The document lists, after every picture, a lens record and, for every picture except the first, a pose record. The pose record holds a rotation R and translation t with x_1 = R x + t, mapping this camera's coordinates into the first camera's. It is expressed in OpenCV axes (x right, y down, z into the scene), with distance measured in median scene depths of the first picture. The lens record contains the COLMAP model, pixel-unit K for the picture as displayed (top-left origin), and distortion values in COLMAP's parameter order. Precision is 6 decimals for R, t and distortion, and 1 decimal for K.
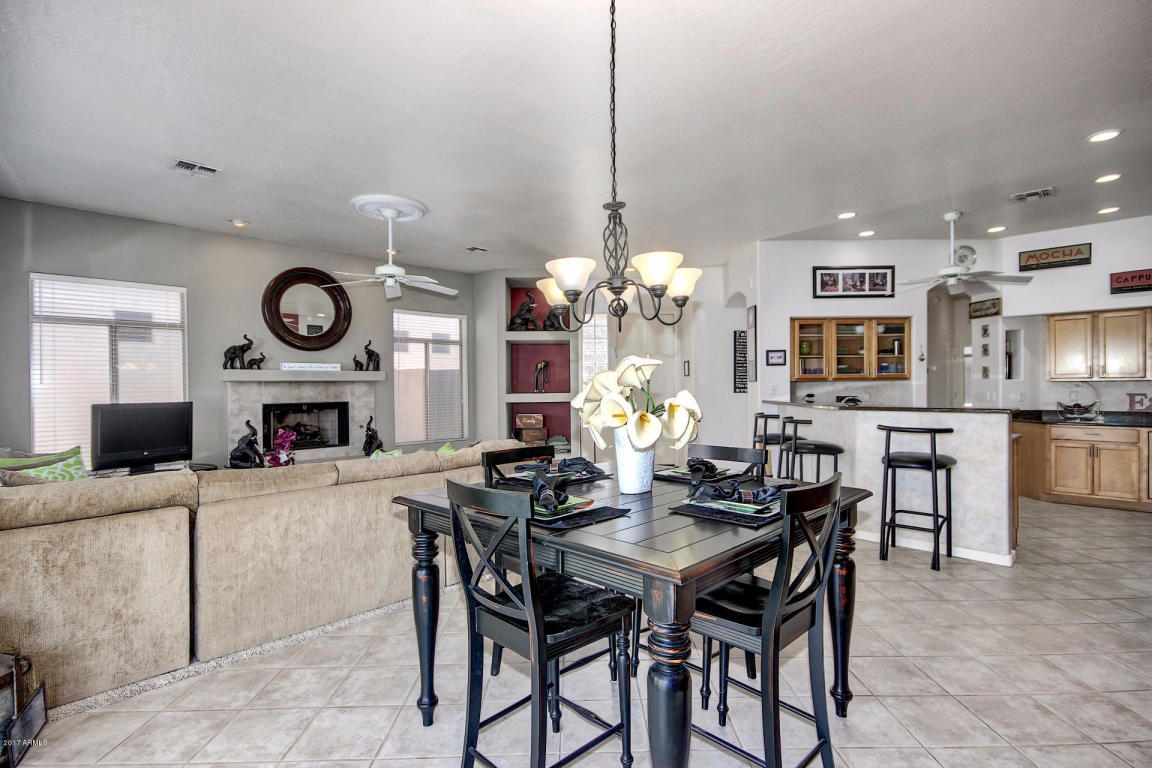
lens RADIAL K [[542.5, 0, 585.3], [0, 542.5, 385.5], [0, 0, 1]] dist [0.027647, -0.020127]
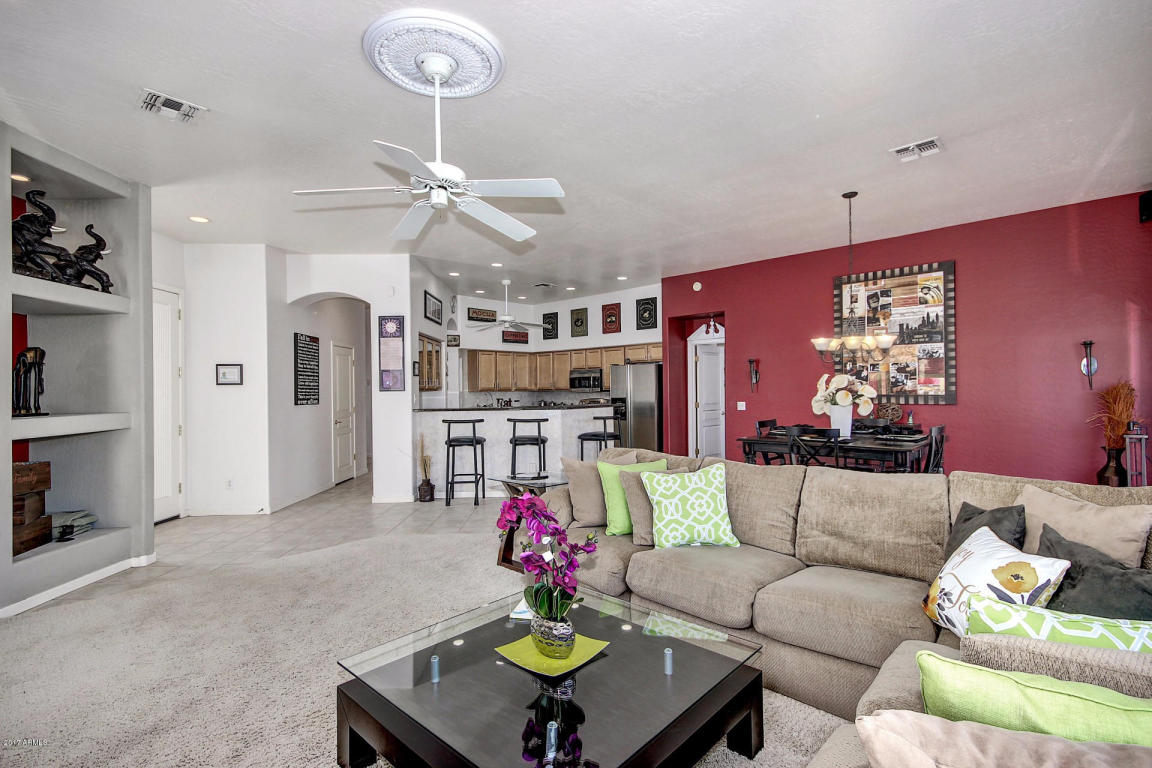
lens RADIAL K [[542.5, 0, 585.3], [0, 542.5, 385.5], [0, 0, 1]] dist [0.027647, -0.020127]
pose [[0.003408, 0.013335, 0.999905, -0.724839], [0.017349, 0.999760, -0.013392, 0.001414], [-0.999844, 0.017393, 0.003176, 0.667050]]
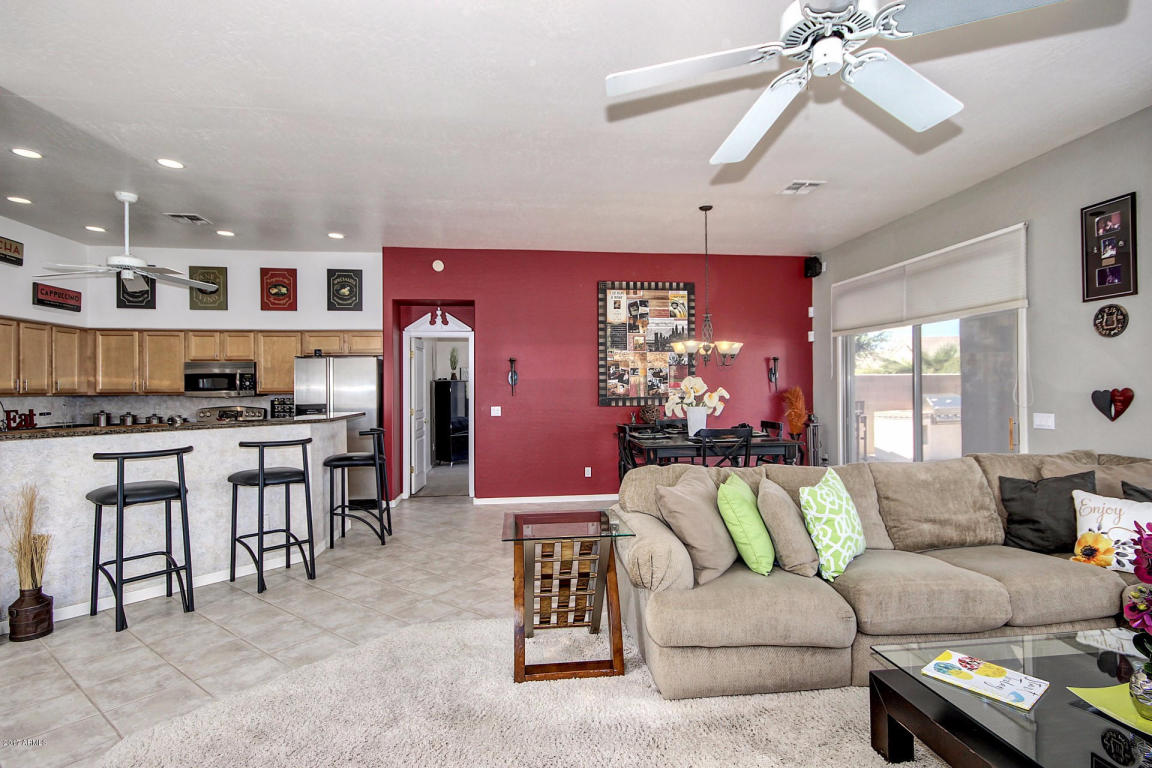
lens RADIAL K [[577.7, 0, 572.8], [0, 577.7, 383.0], [0, 0, 1]] dist [0.003802, 0.001035]
pose [[-0.767784, 0.022364, 0.640318, -0.359684], [0.017883, 0.999749, -0.013476, -0.000701], [-0.640459, 0.001104, -0.767992, 1.072591]]
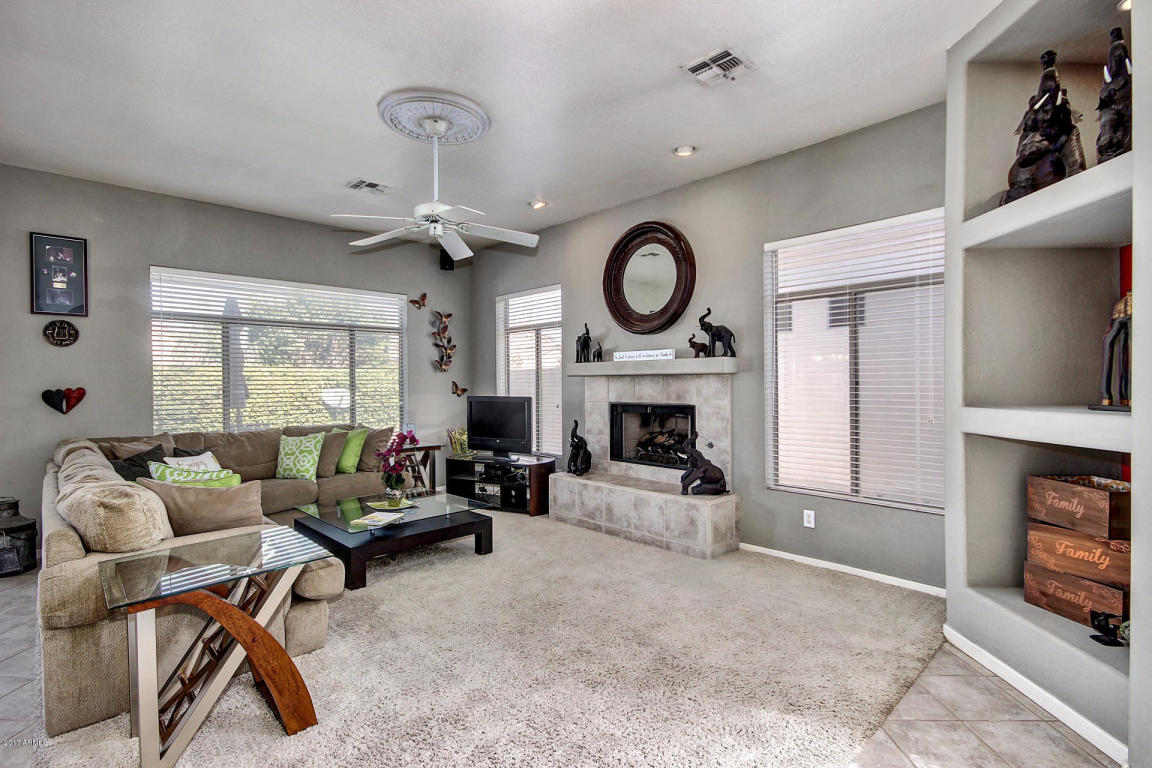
lens RADIAL K [[542.5, 0, 585.3], [0, 542.5, 385.5], [0, 0, 1]] dist [0.027647, -0.020127]
pose [[-0.033859, 0.012241, -0.999352, 0.250311], [0.002055, 0.999924, 0.012178, -0.002889], [0.999425, -0.001641, -0.033882, 0.959776]]
